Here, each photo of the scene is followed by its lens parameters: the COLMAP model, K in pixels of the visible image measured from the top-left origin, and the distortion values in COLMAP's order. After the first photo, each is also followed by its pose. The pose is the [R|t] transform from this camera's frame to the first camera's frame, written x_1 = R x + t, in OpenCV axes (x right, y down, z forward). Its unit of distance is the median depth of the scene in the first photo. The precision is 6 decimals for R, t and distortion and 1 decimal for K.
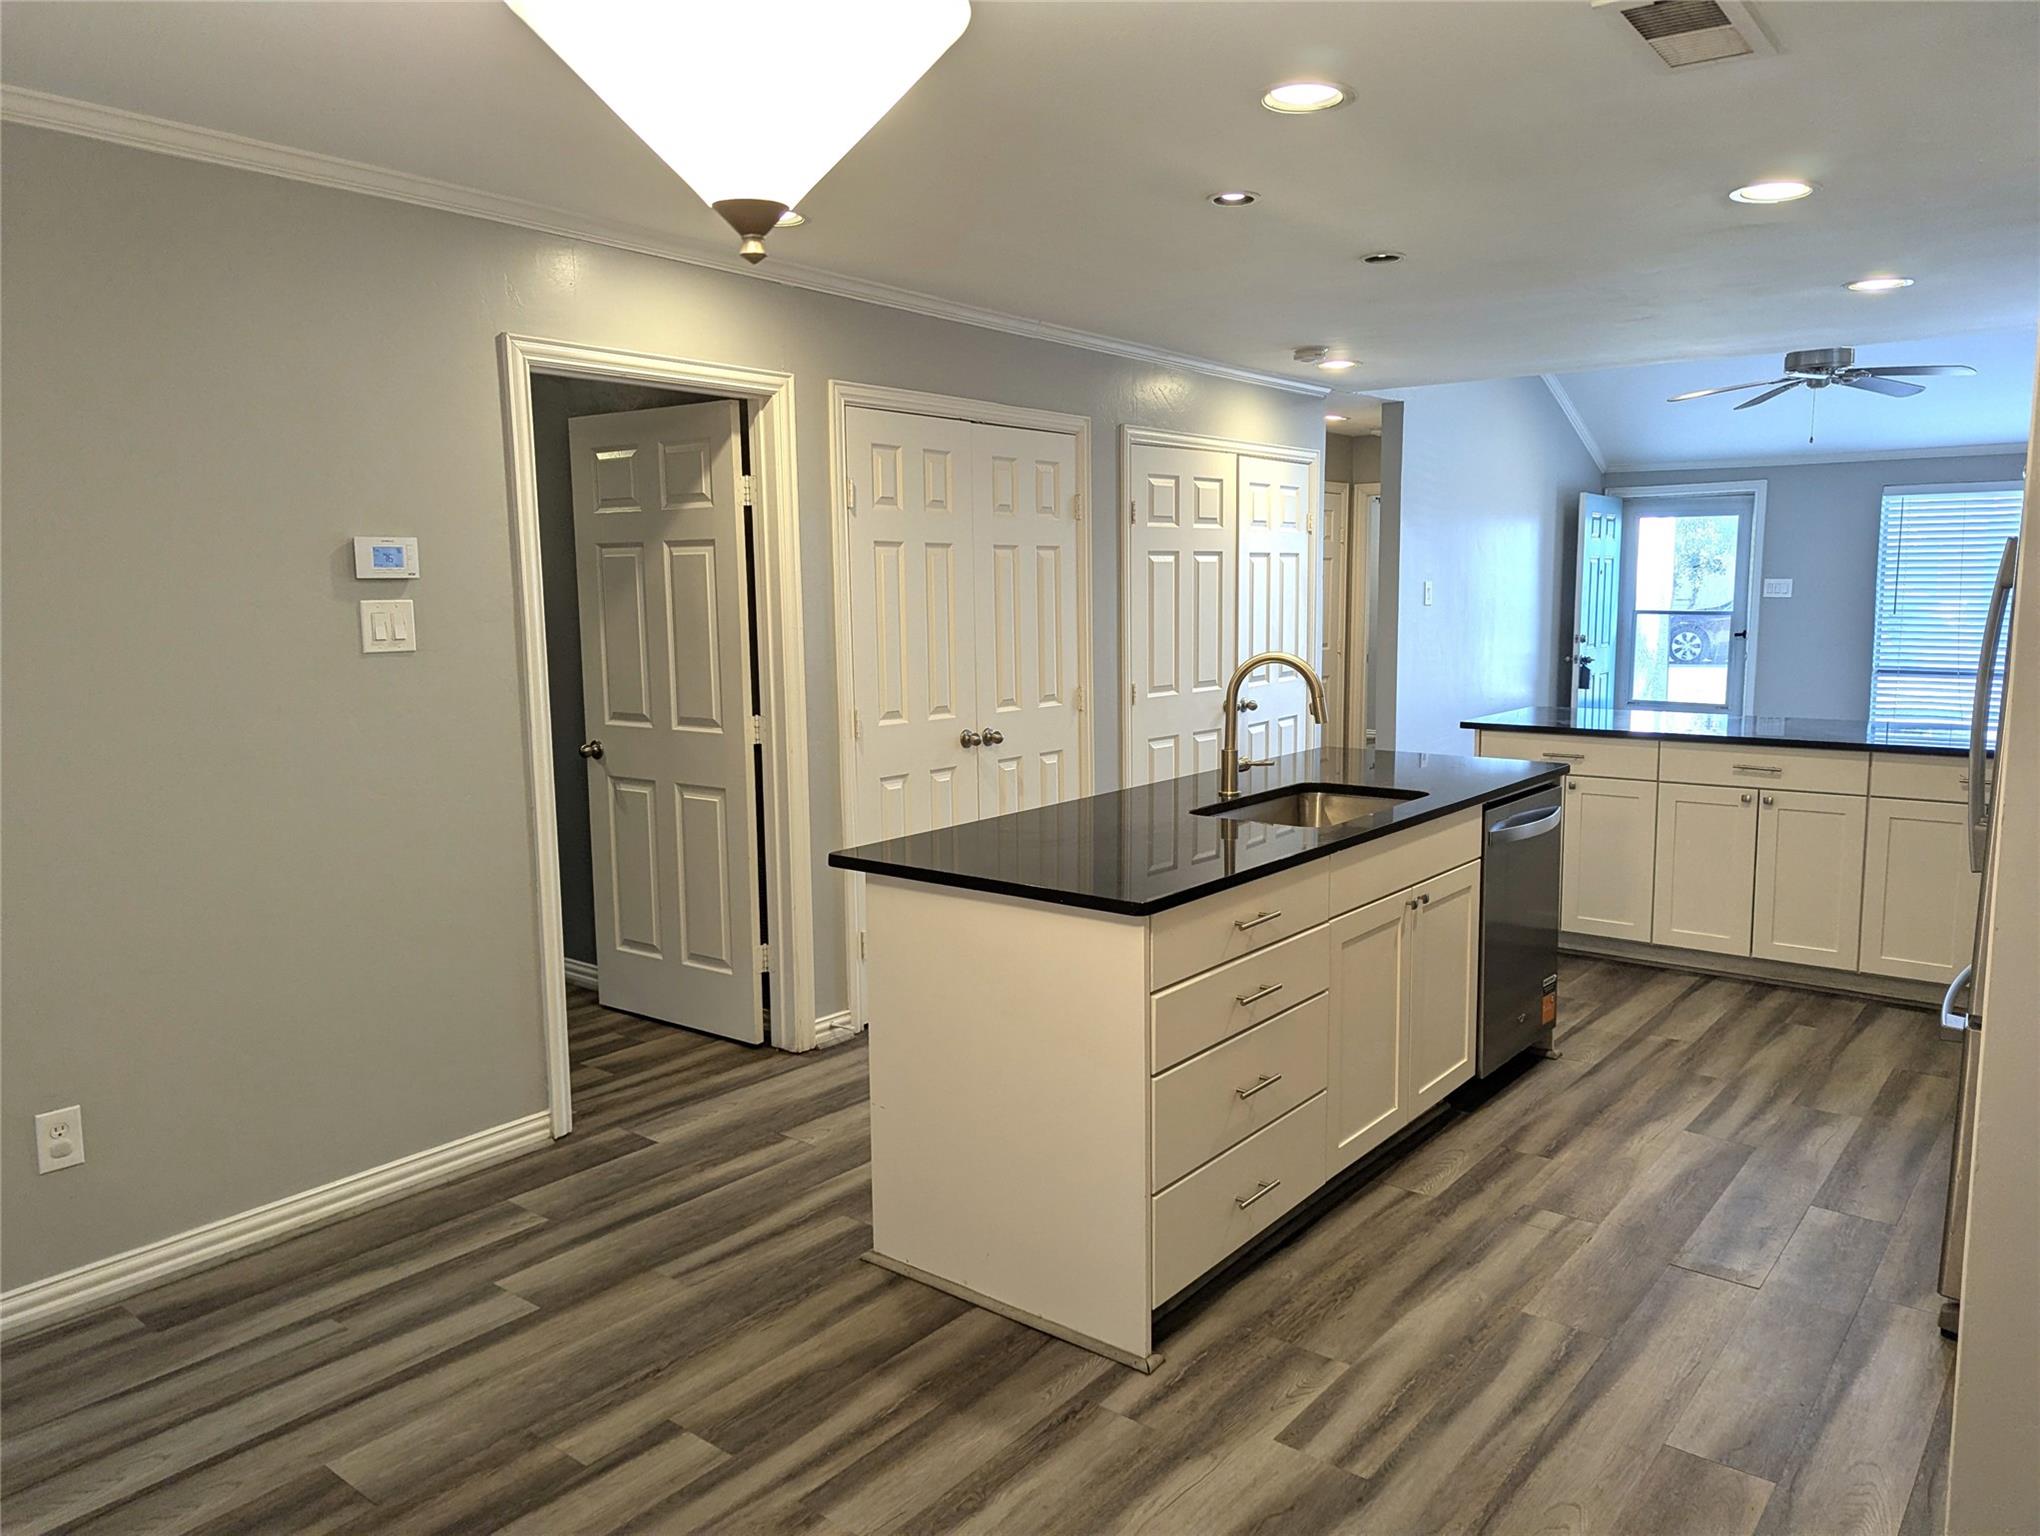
lens RADIAL K [[1435.7, 0, 1035.9], [0, 1435.7, 773.5], [0, 0, 1]] dist [0.043961, -0.003099]
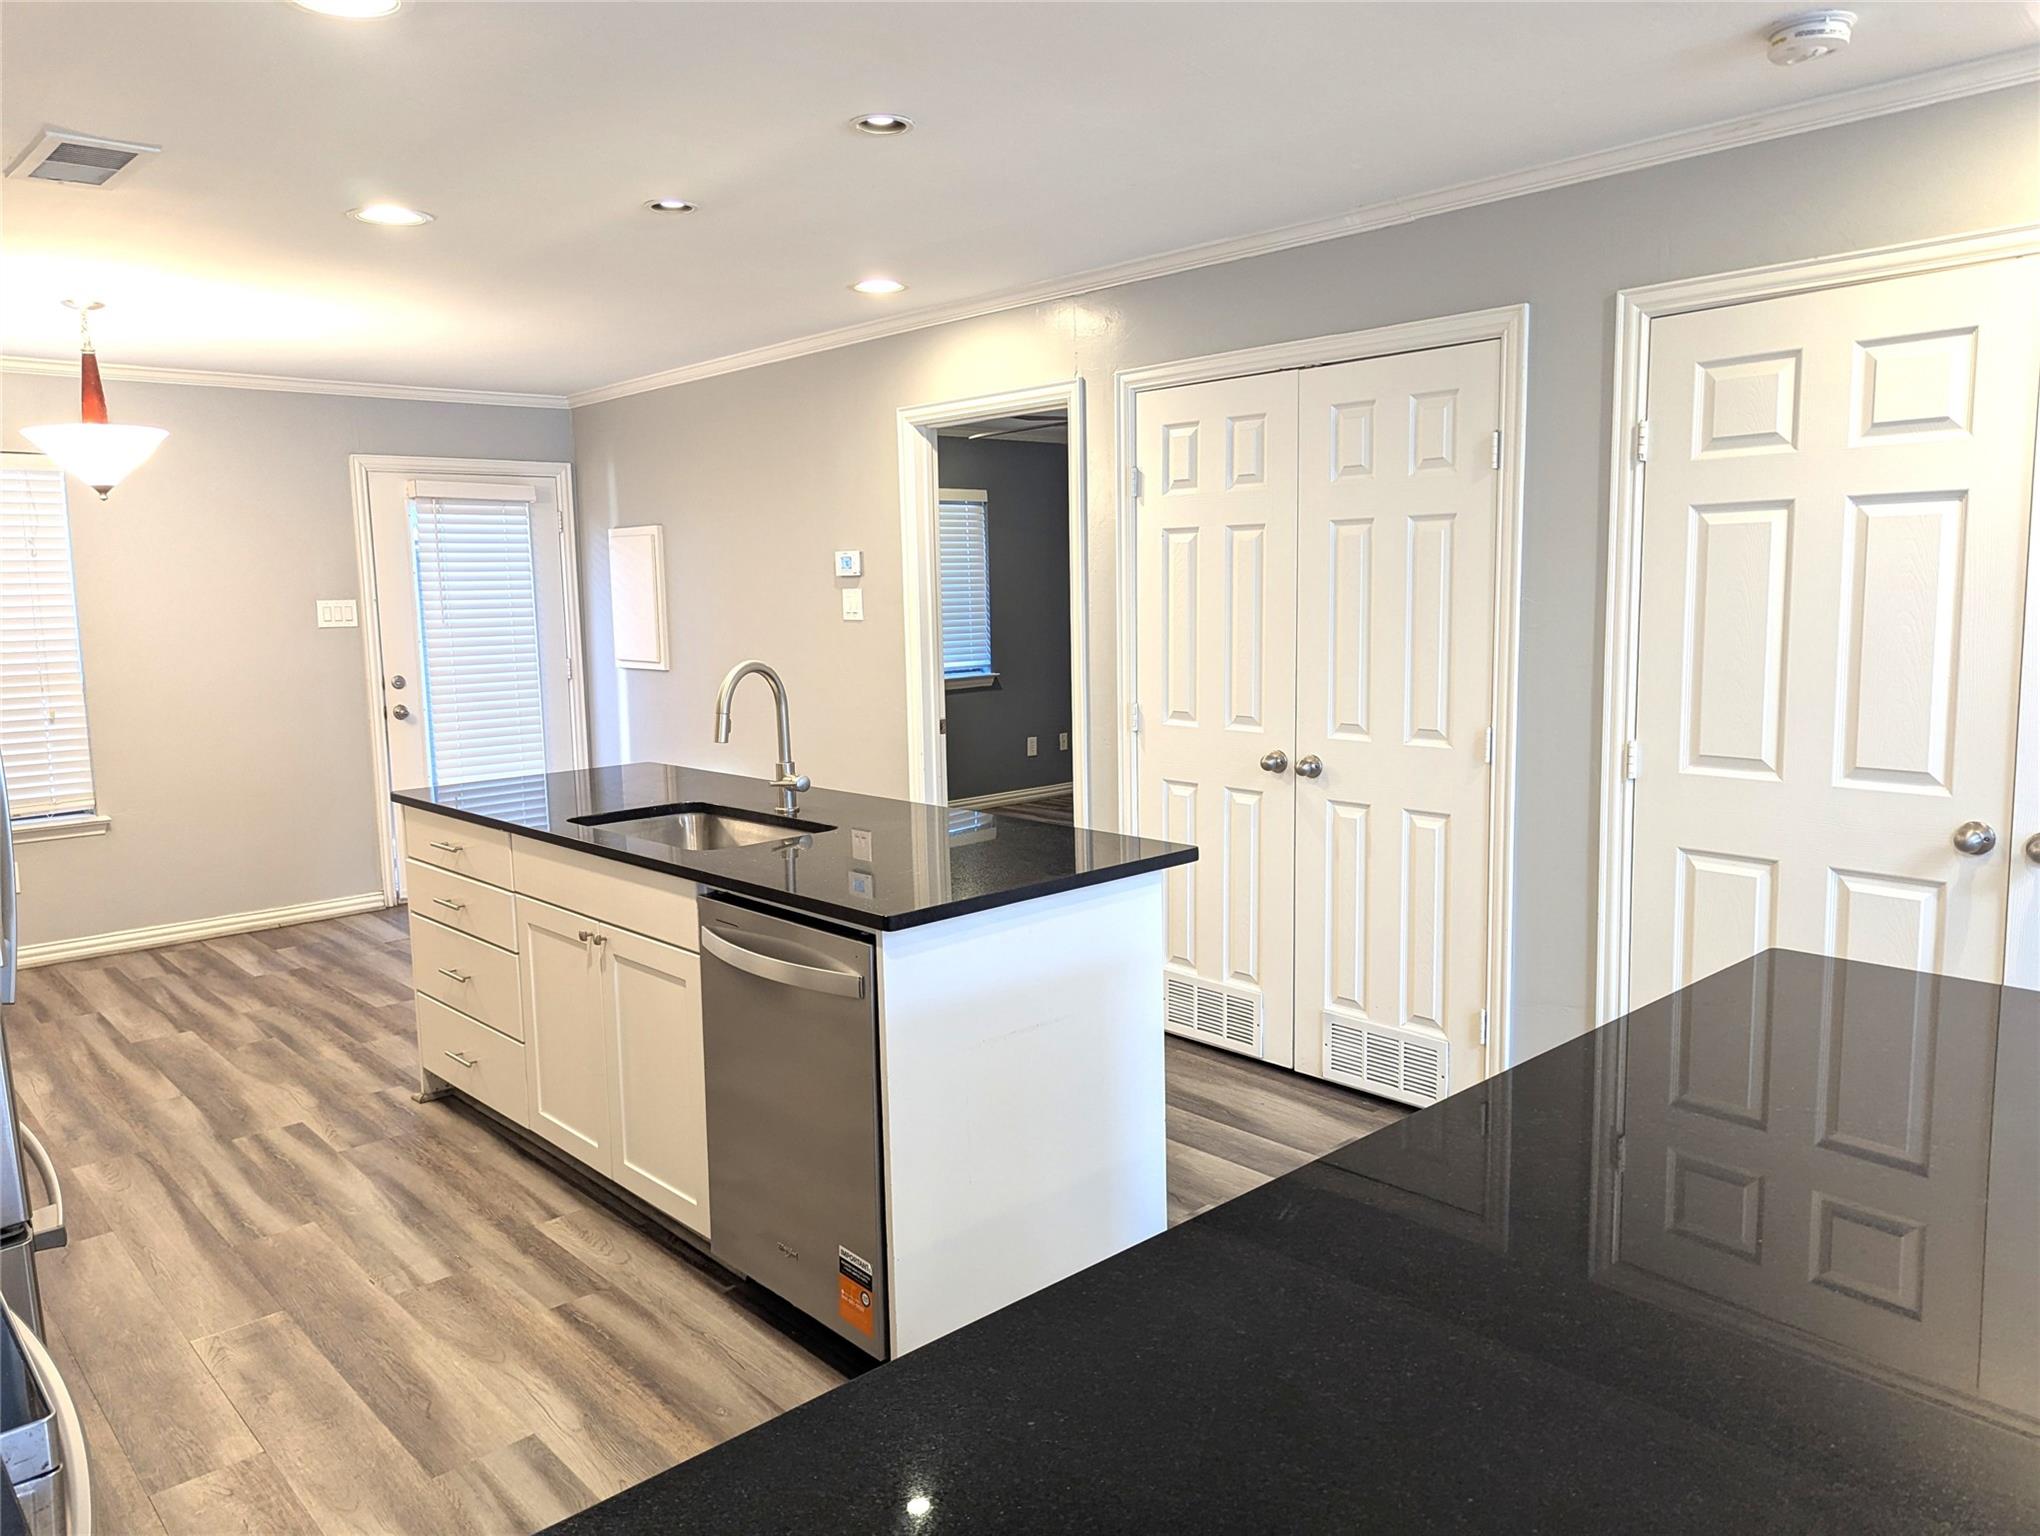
lens RADIAL K [[1443.1, 0, 1028.4], [0, 1443.1, 759.4], [0, 0, 1]] dist [0.076791, -0.063793]
pose [[-0.161653, 0.136013, -0.977430, 1.160348], [-0.108135, 0.982051, 0.154541, -0.204421], [0.980905, 0.130677, -0.144043, 1.454958]]
